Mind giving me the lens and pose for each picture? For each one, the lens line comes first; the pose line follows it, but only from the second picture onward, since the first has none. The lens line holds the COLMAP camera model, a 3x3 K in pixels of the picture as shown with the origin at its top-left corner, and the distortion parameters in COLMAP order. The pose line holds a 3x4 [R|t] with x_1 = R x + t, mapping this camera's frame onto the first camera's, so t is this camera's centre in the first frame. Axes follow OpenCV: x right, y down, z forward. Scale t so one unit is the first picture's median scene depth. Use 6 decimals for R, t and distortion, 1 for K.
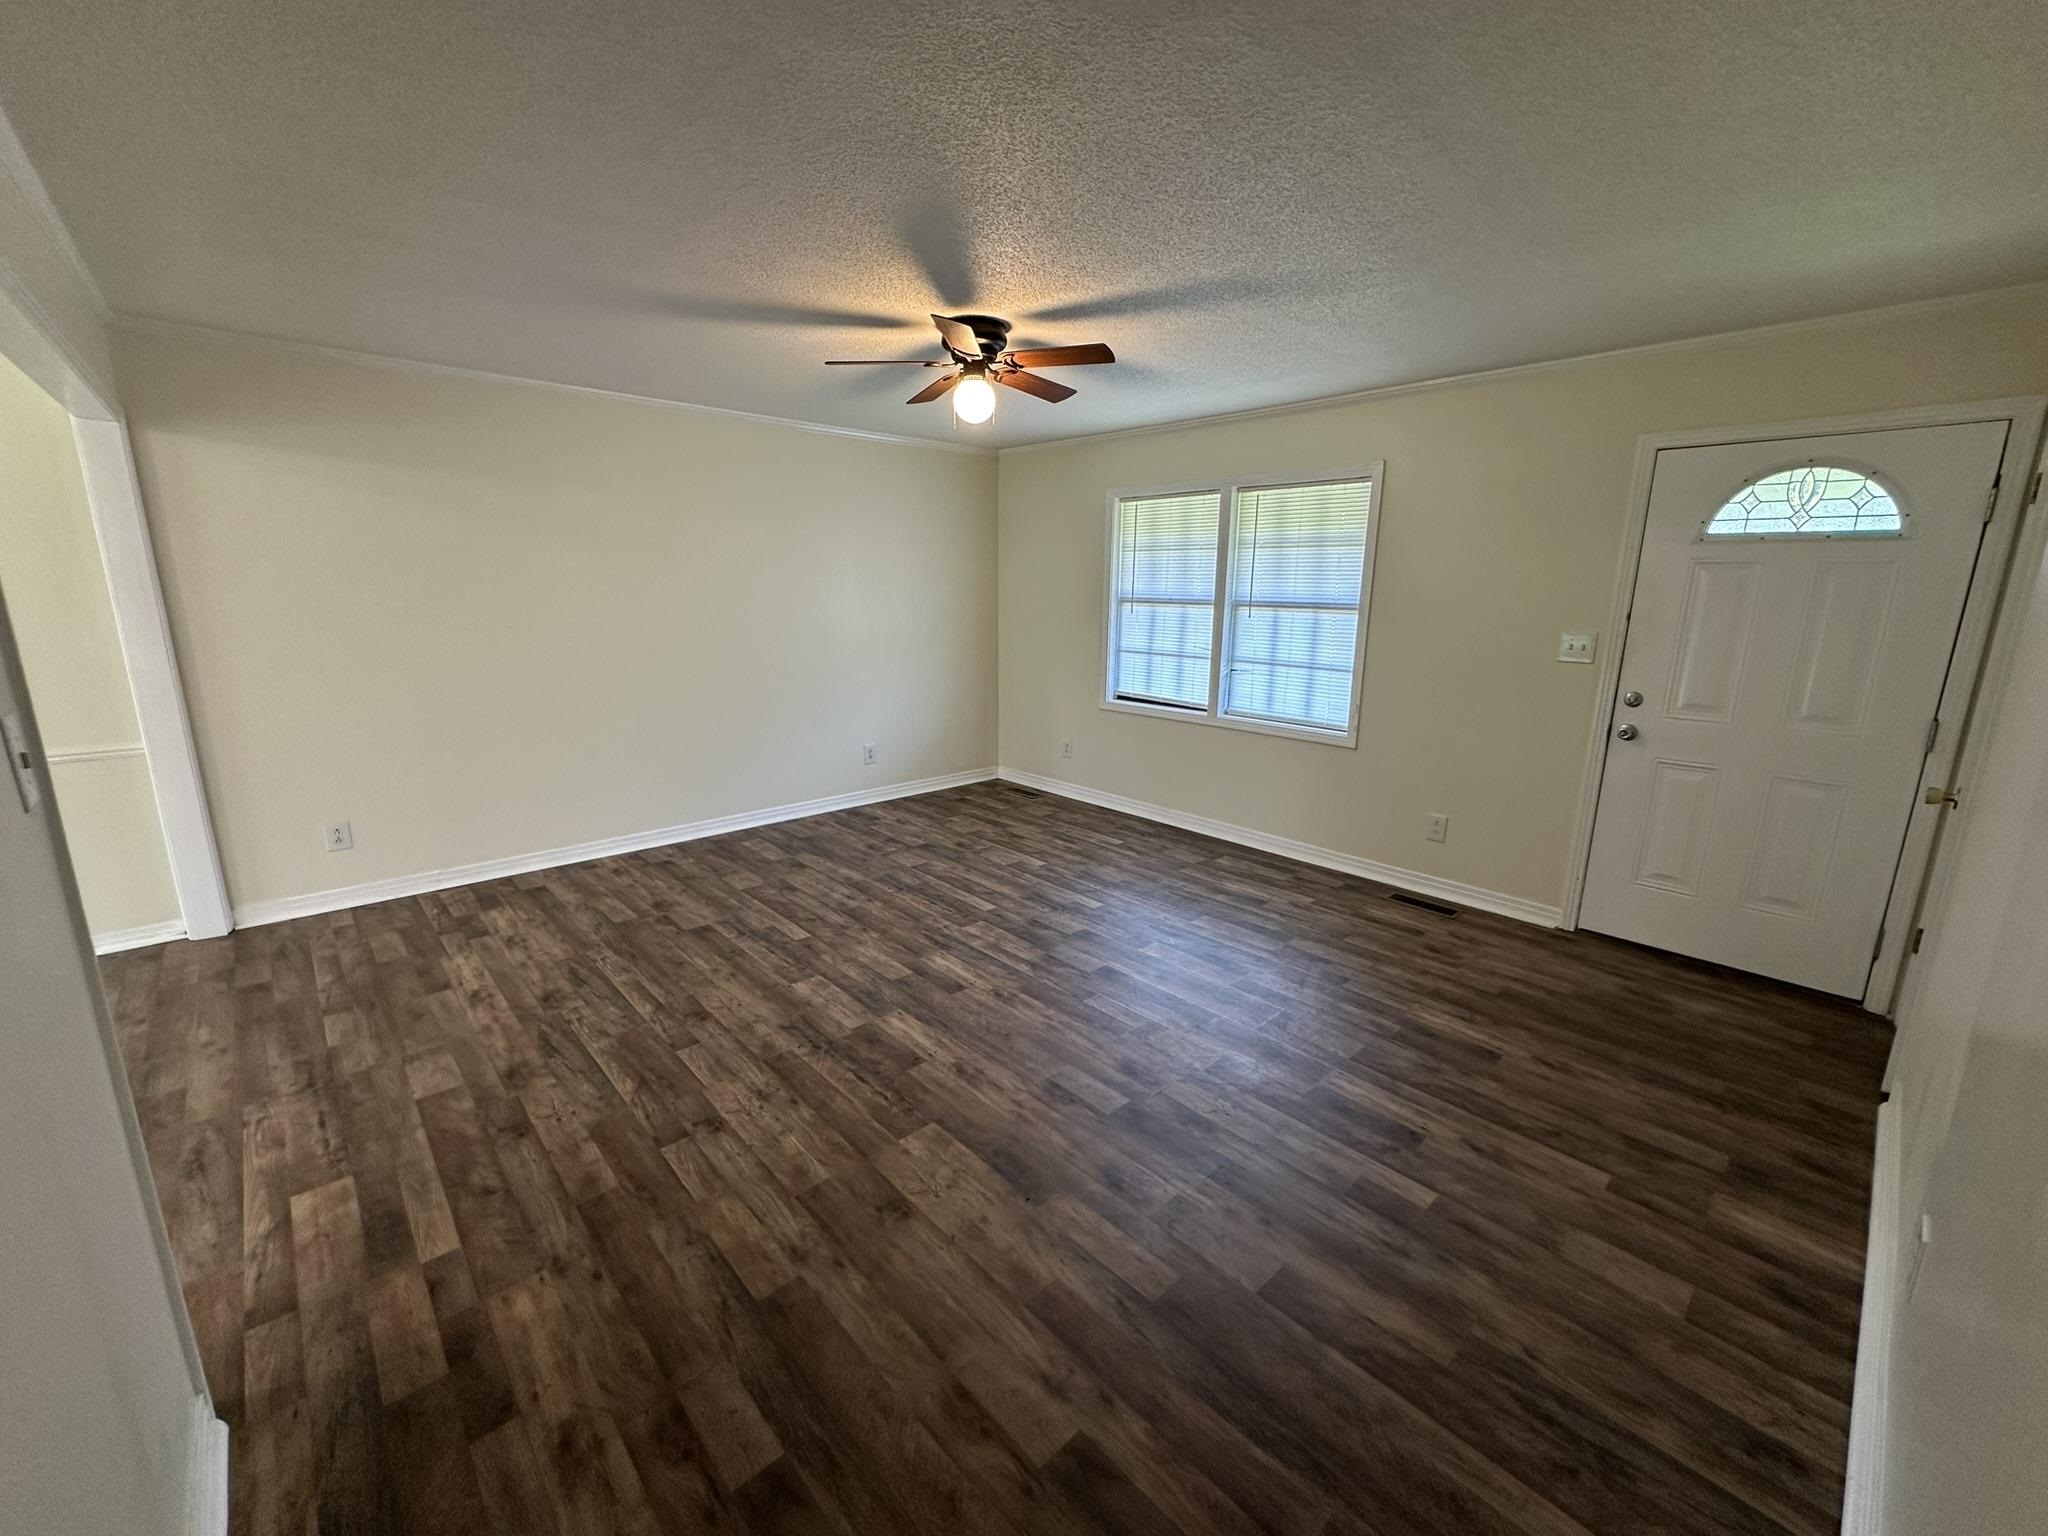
lens RADIAL K [[817.8, 0, 1020.4], [0, 817.8, 763.1], [0, 0, 1]] dist [-0.002455, 0.000548]
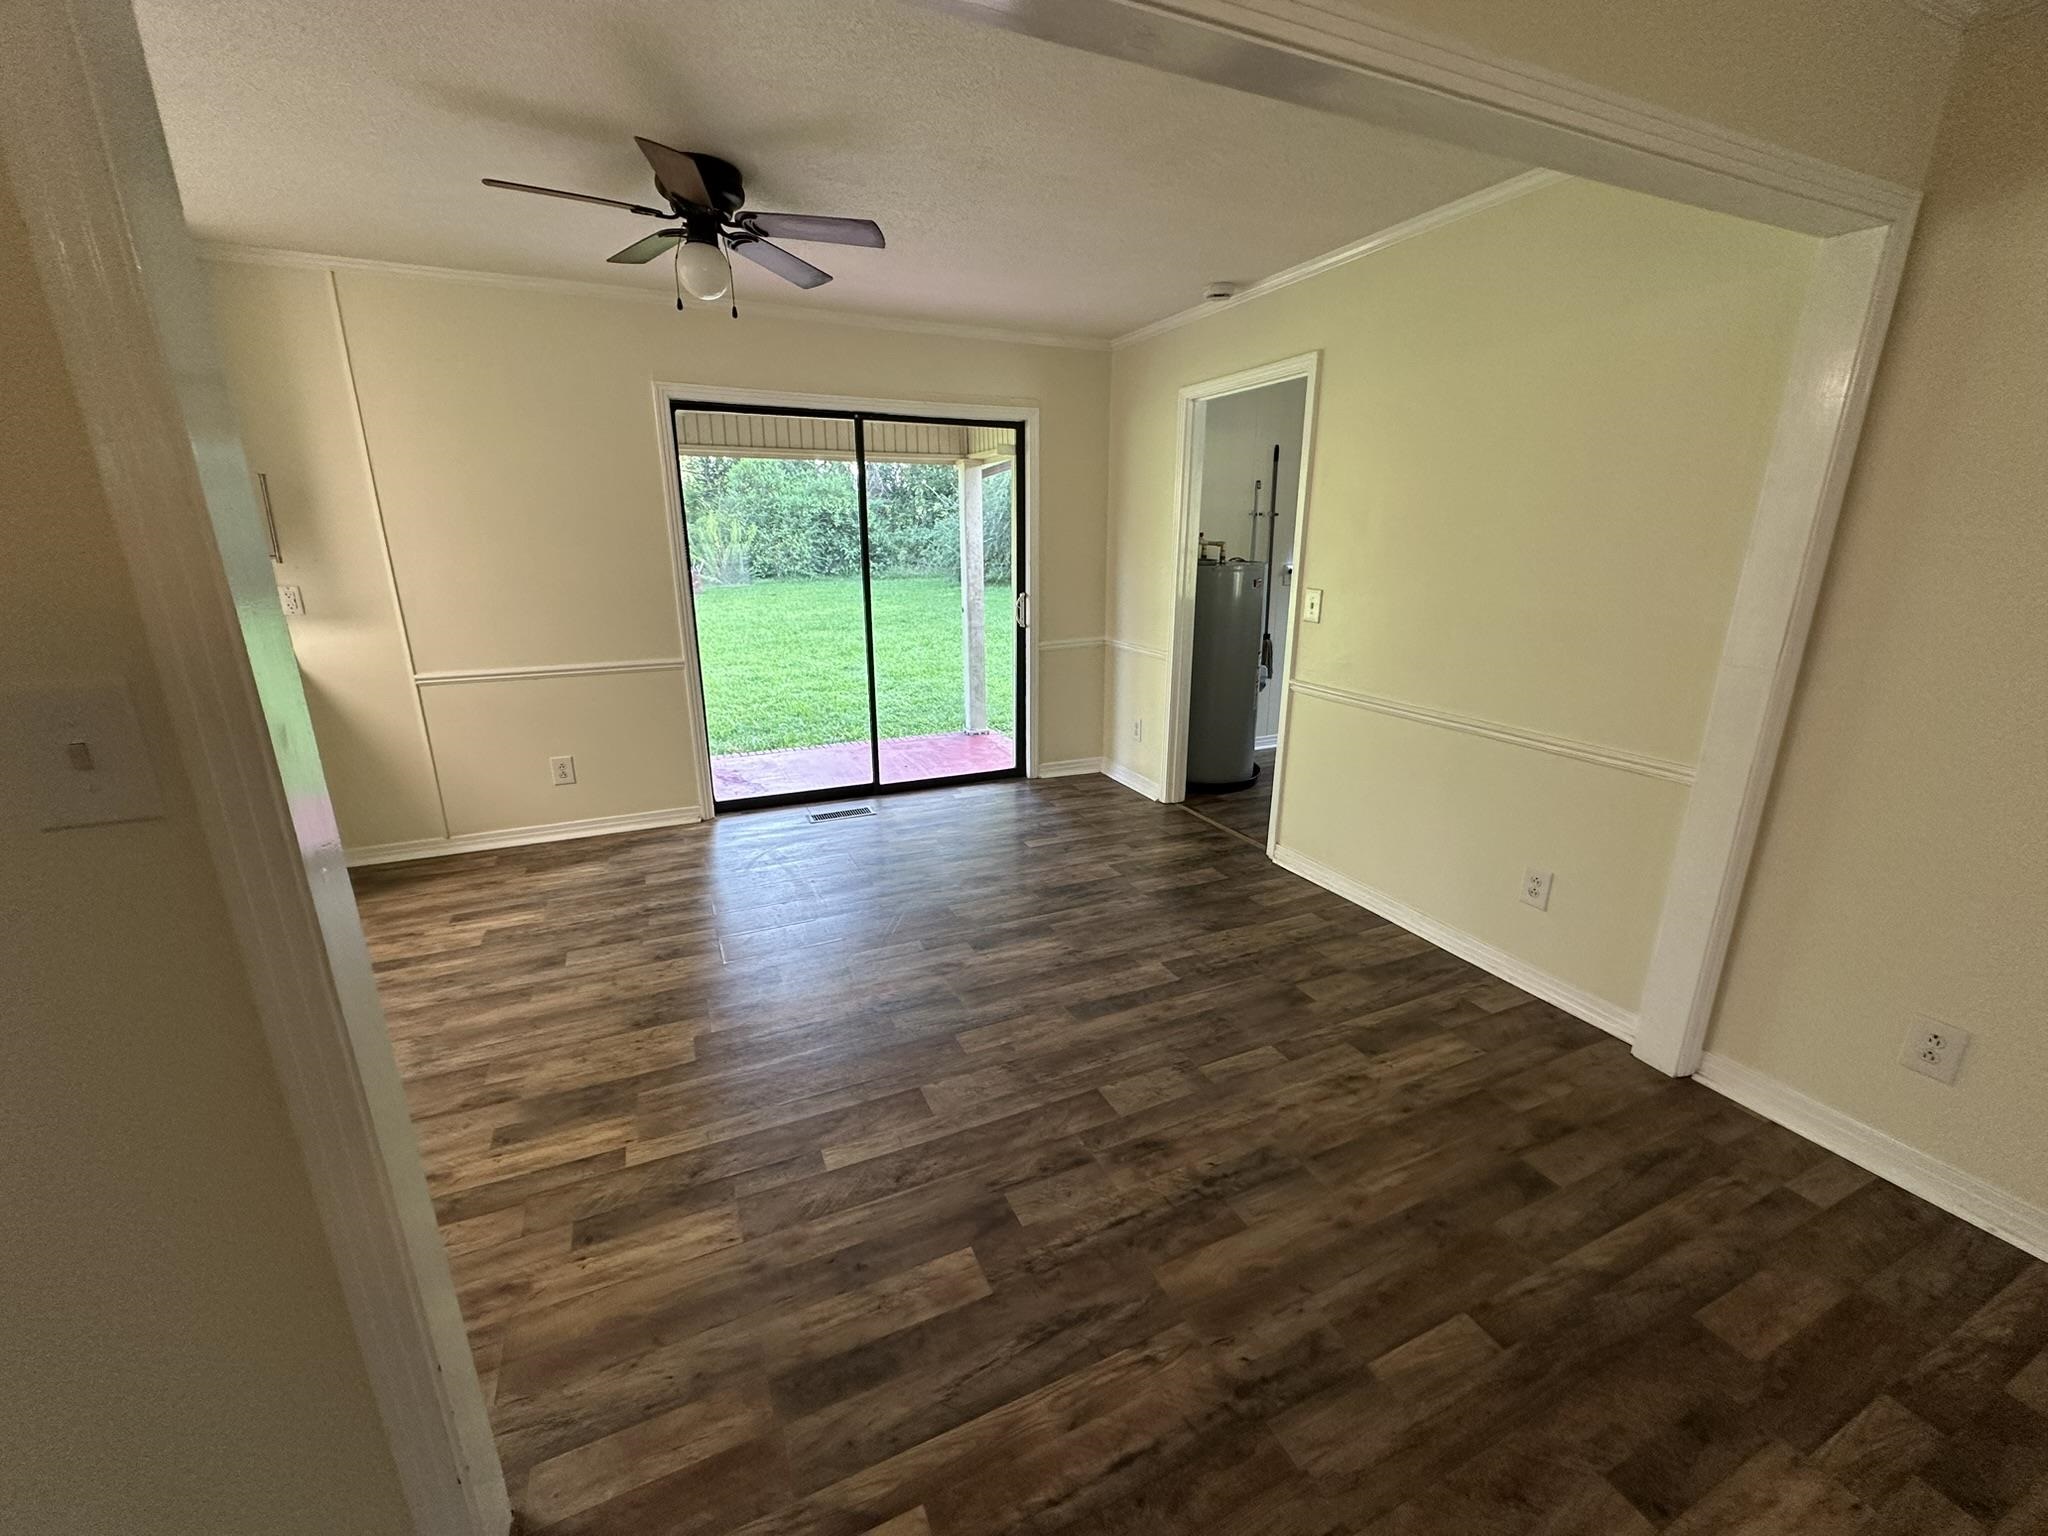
lens RADIAL K [[817.8, 0, 1021.4], [0, 817.8, 759.5], [0, 0, 1]] dist [-0.002455, 0.000548]
pose [[-0.317139, 0.244478, -0.916326, -0.283943], [-0.208022, 0.924740, 0.318719, -0.121149], [0.925283, 0.291694, -0.242415, 0.615581]]
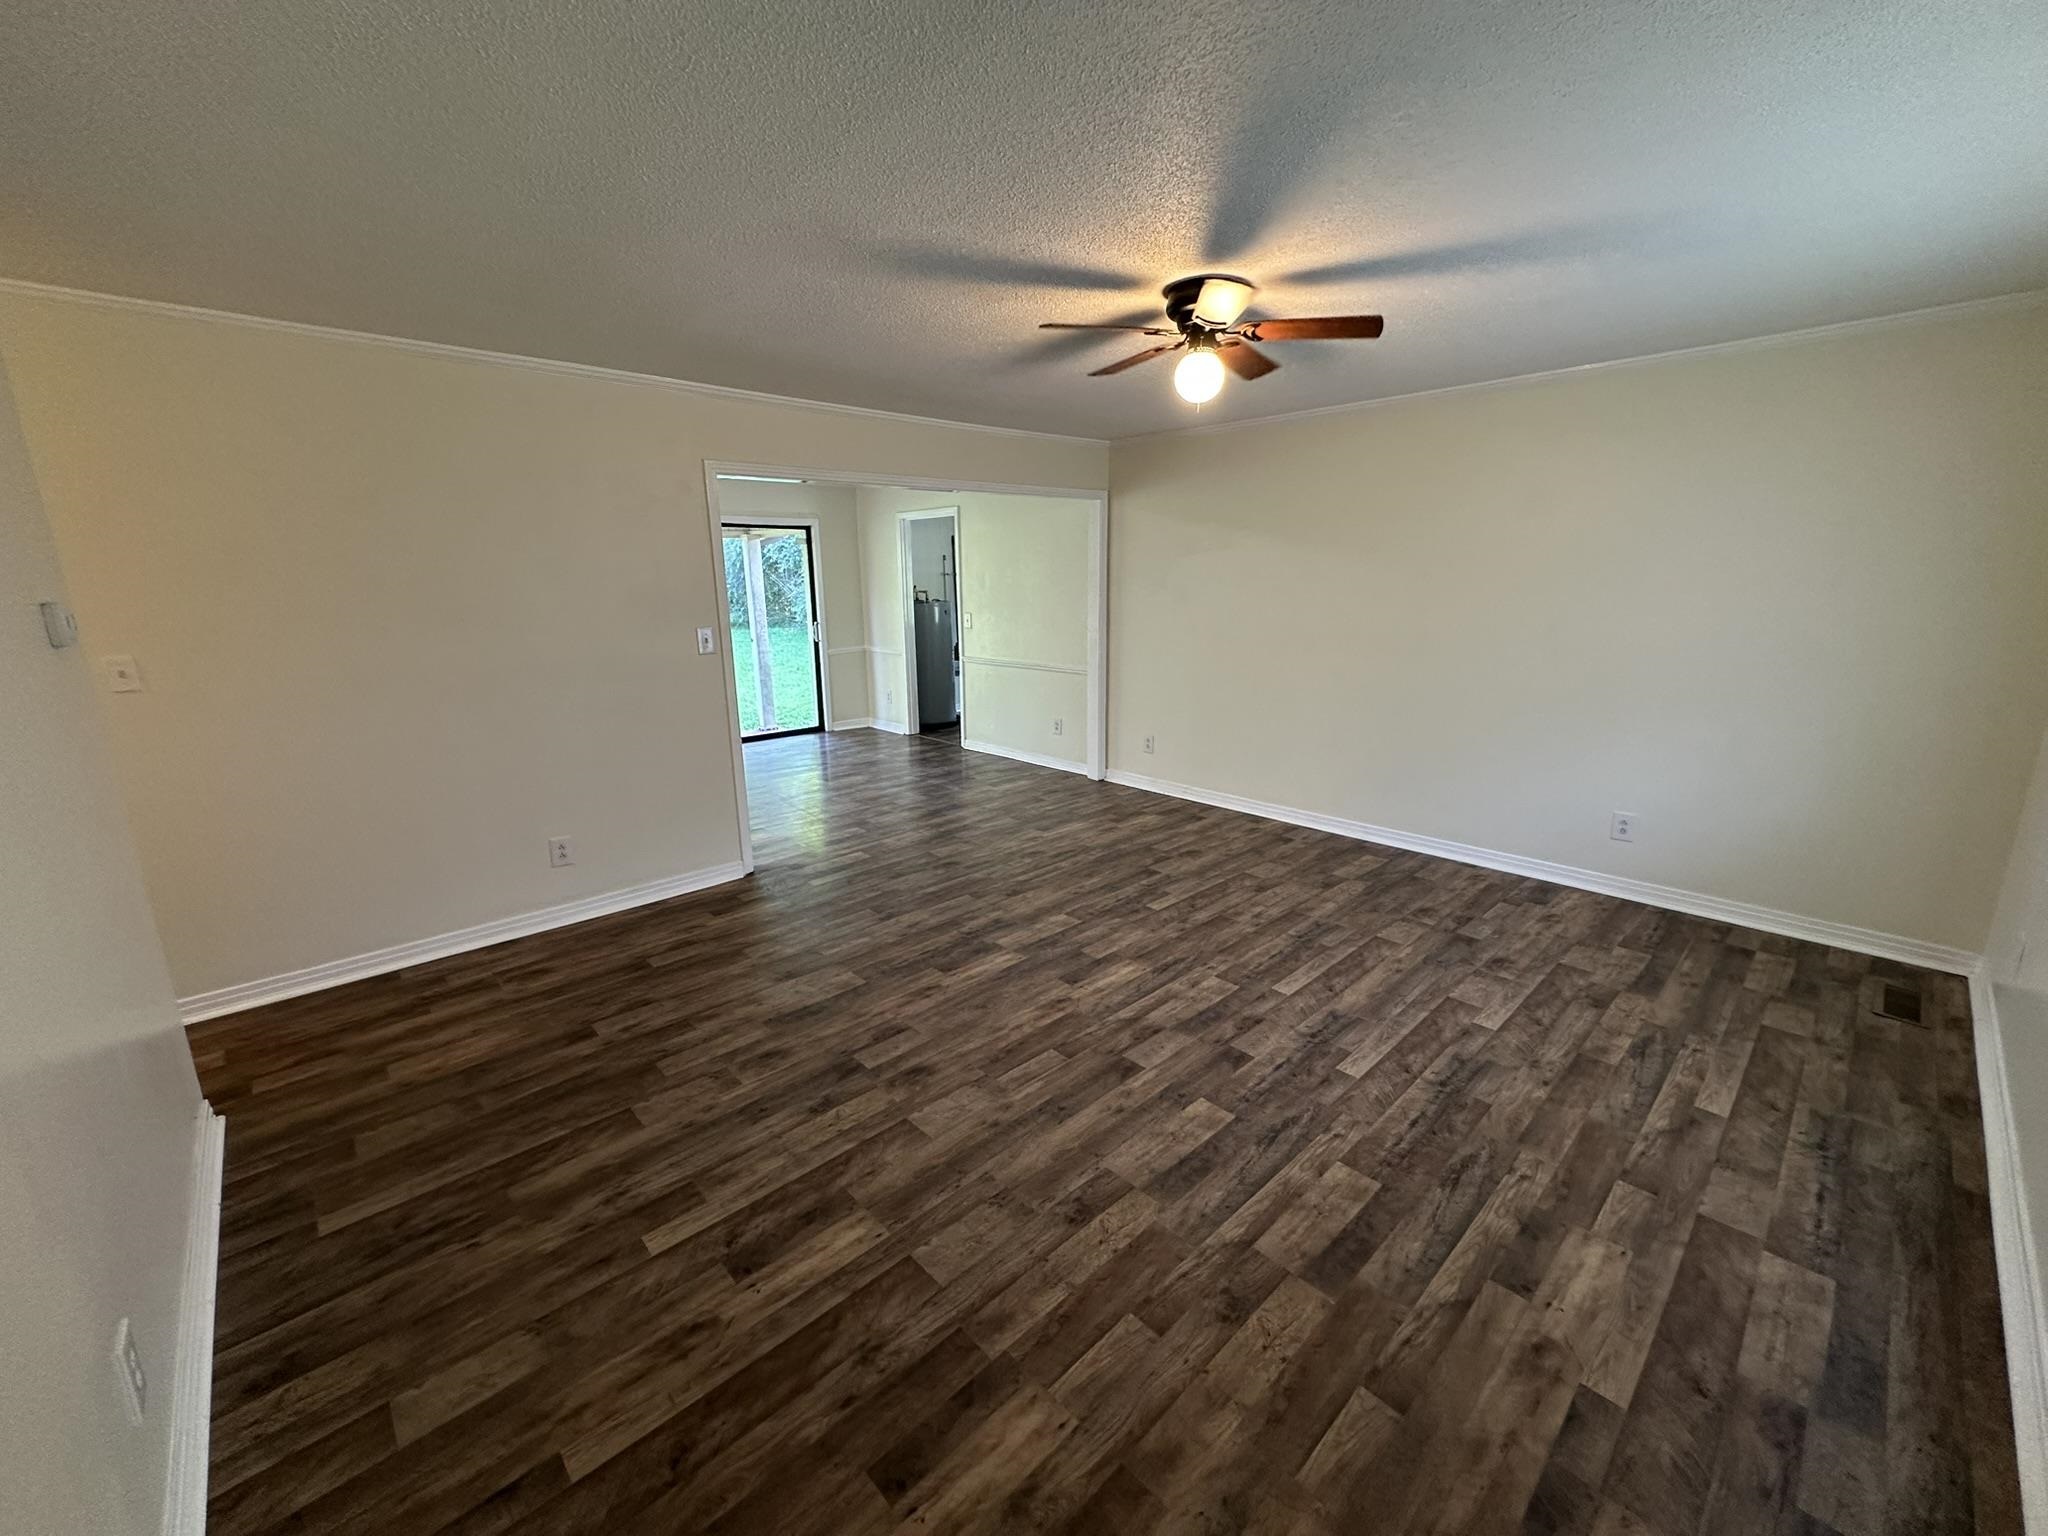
lens RADIAL K [[817.8, 0, 1020.0], [0, 817.8, 762.1], [0, 0, 1]] dist [-0.002455, 0.000548]
pose [[0.003998, 0.213069, -0.977029, 0.775063], [-0.203862, 0.956692, 0.207800, -0.166838], [0.978992, 0.198348, 0.047261, 0.750058]]
